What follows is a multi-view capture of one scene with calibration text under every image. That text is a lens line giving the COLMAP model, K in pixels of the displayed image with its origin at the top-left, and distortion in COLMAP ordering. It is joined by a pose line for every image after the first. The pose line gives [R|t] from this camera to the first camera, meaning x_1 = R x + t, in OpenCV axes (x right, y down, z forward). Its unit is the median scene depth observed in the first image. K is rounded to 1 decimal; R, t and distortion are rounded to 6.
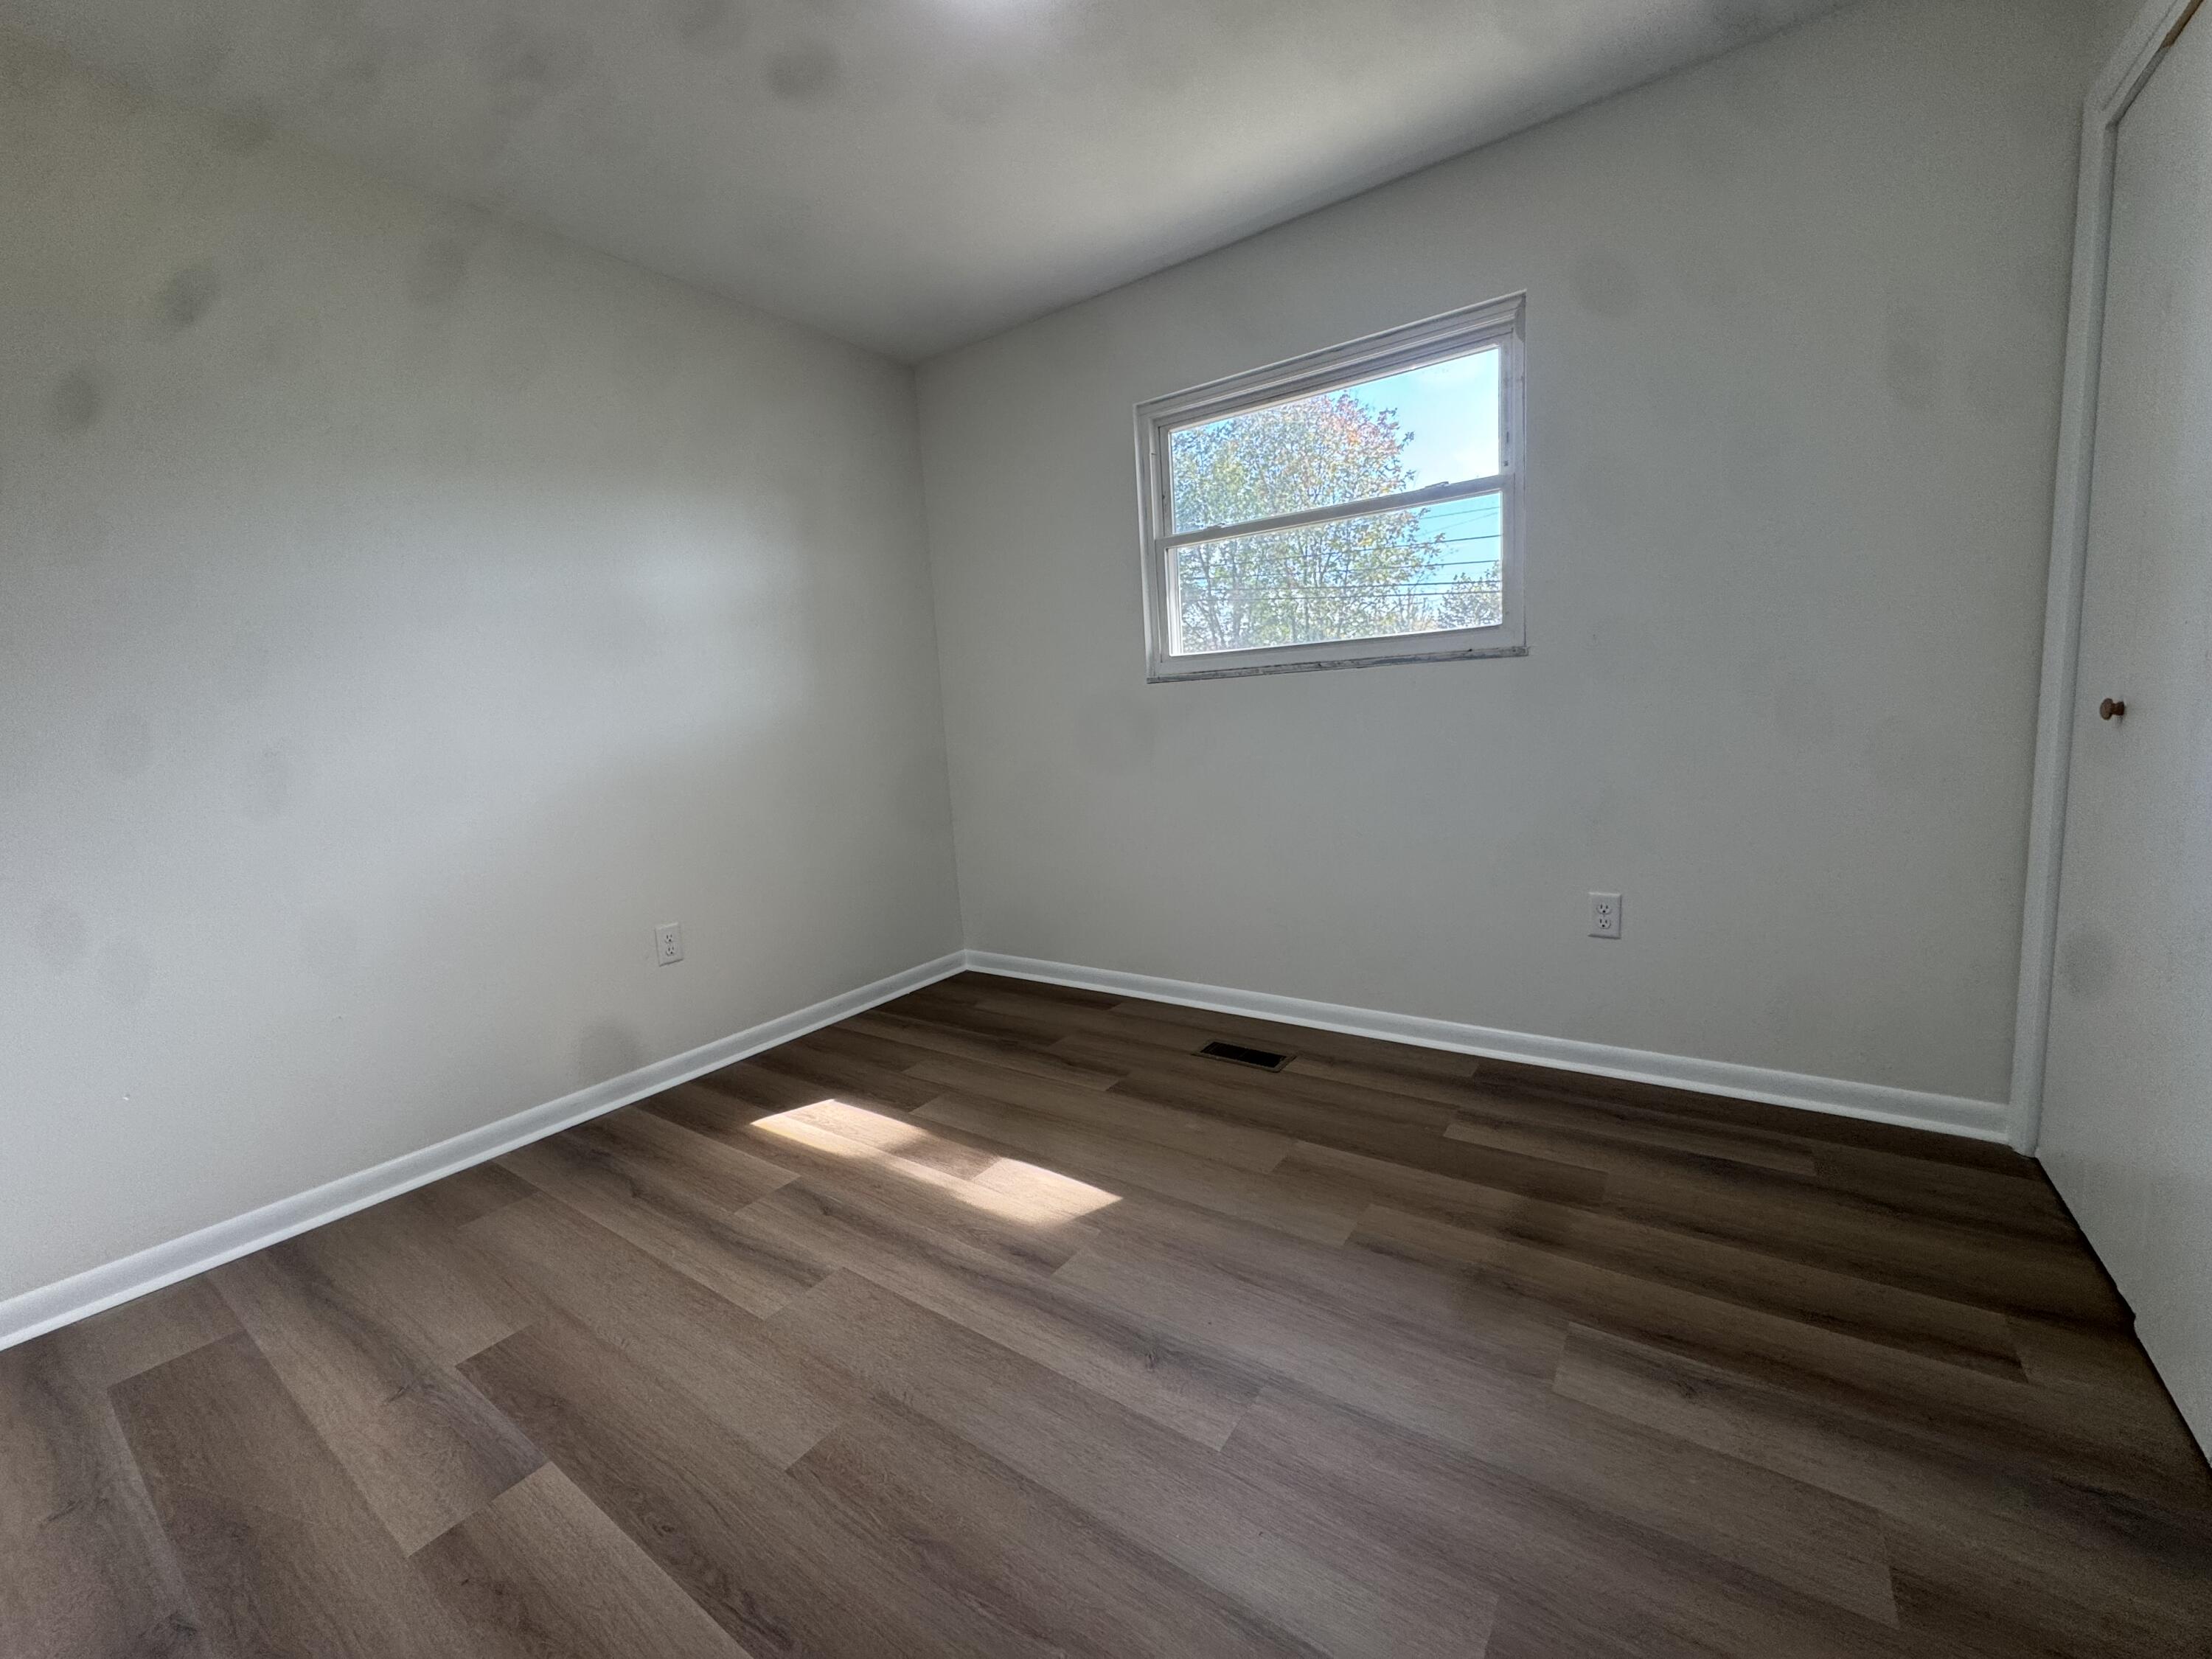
lens RADIAL K [[885.7, 0, 1101.6], [0, 885.7, 827.1], [0, 0, 1]] dist [-0.003654, 0.000200]
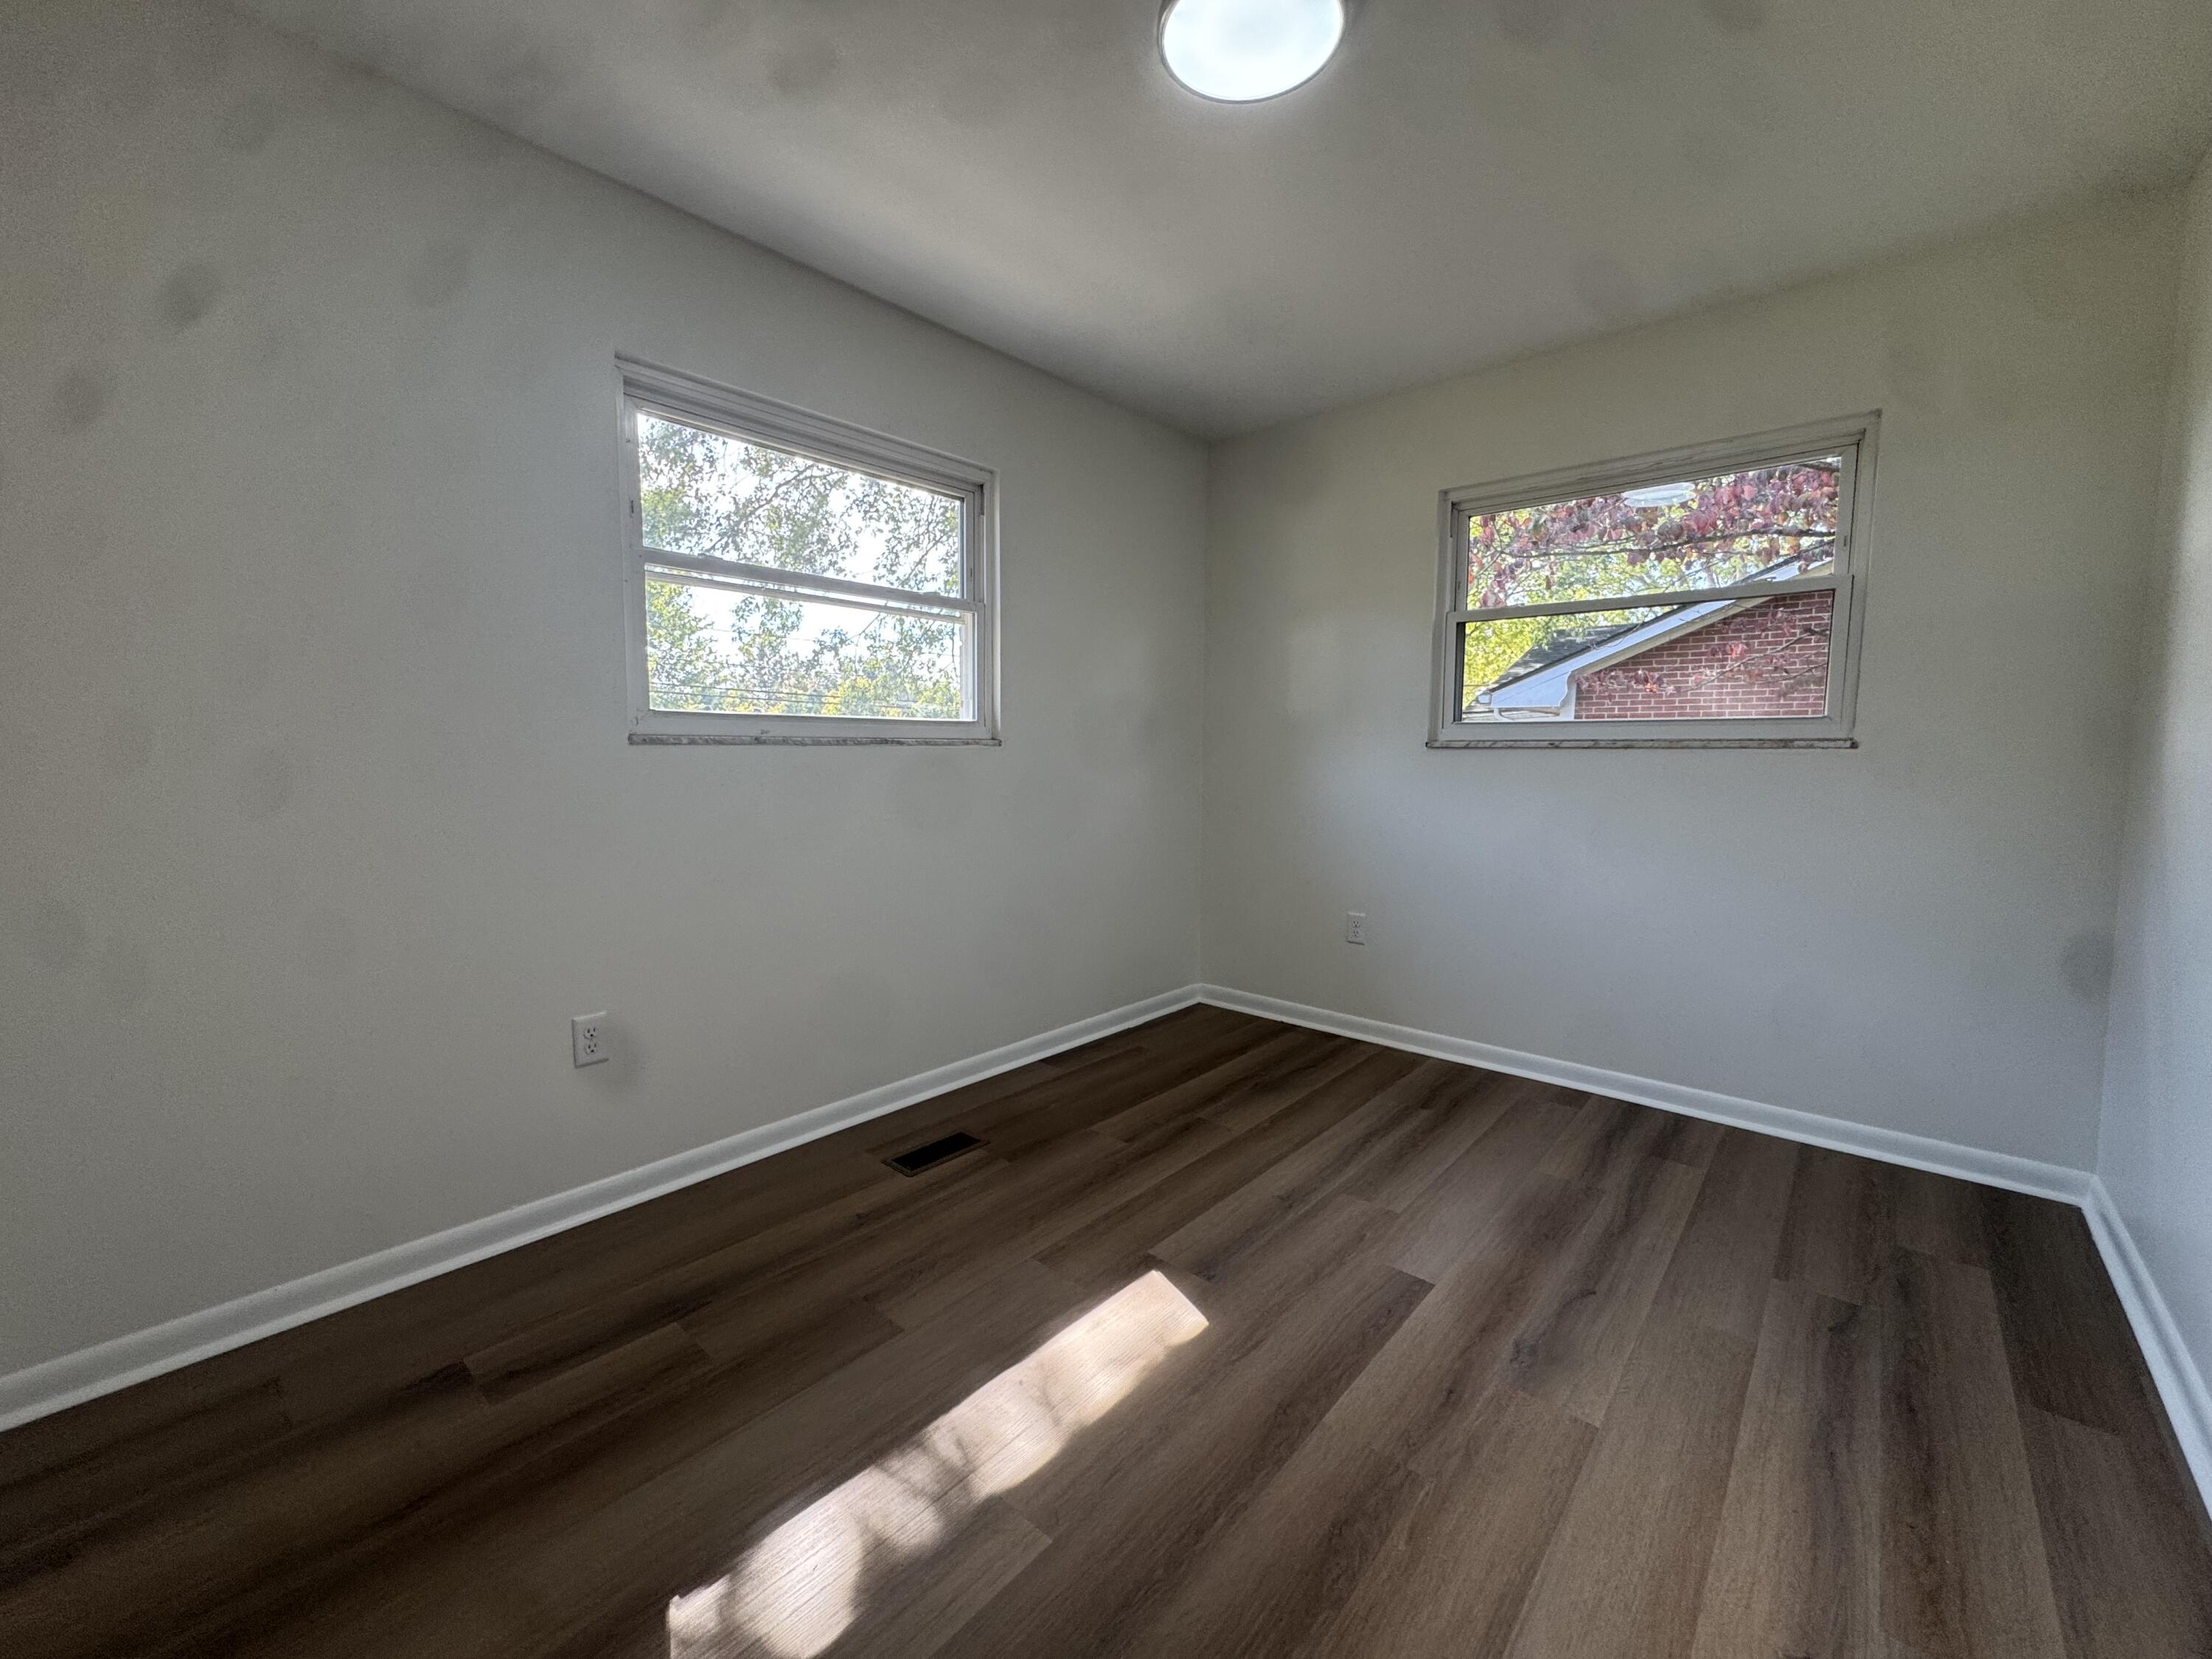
lens RADIAL K [[885.7, 0, 1101.6], [0, 885.7, 827.1], [0, 0, 1]] dist [-0.003654, 0.000200]
pose [[0.105824, -0.015429, 0.994265, -0.744874], [0.127792, 0.991799, 0.001789, -0.060589], [-0.986139, 0.126870, 0.106928, 0.693121]]
